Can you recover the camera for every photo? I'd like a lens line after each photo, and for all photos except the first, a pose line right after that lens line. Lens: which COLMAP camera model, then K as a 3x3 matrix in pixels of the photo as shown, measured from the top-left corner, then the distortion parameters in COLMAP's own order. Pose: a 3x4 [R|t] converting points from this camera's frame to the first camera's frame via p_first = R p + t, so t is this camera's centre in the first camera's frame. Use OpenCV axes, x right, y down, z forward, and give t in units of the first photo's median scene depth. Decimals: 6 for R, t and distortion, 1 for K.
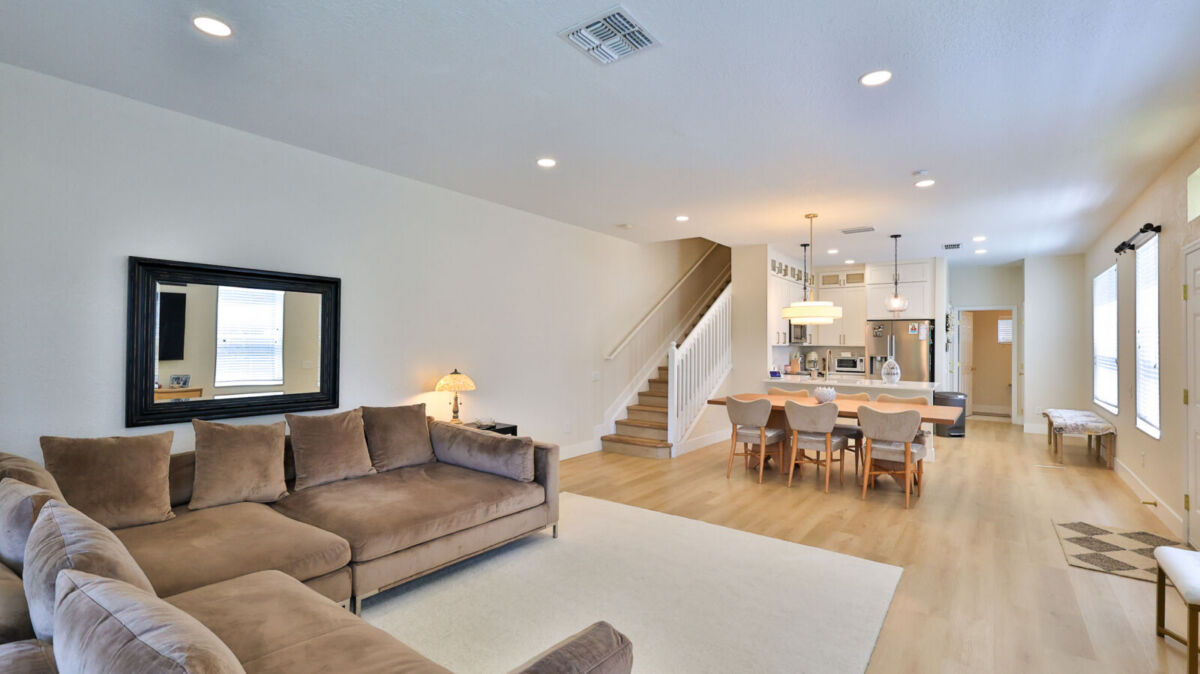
lens RADIAL K [[527.1, 0, 599.0], [0, 527.1, 338.2], [0, 0, 1]] dist [0.016583, 0.000024]
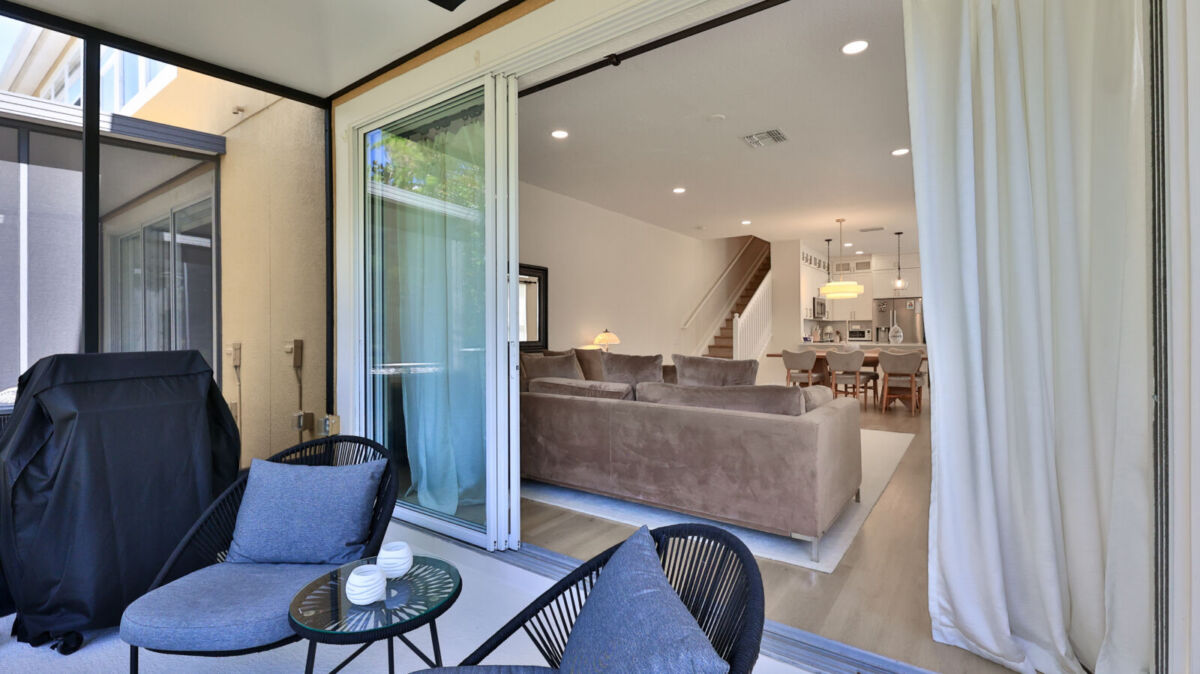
lens RADIAL K [[527.1, 0, 600.3], [0, 527.1, 333.0], [0, 0, 1]] dist [0.016583, 0.000024]
pose [[0.999719, -0.011599, 0.020697, -0.201730], [0.011476, 0.999916, 0.006026, 0.037998], [-0.020766, -0.005787, 0.999768, -0.291491]]
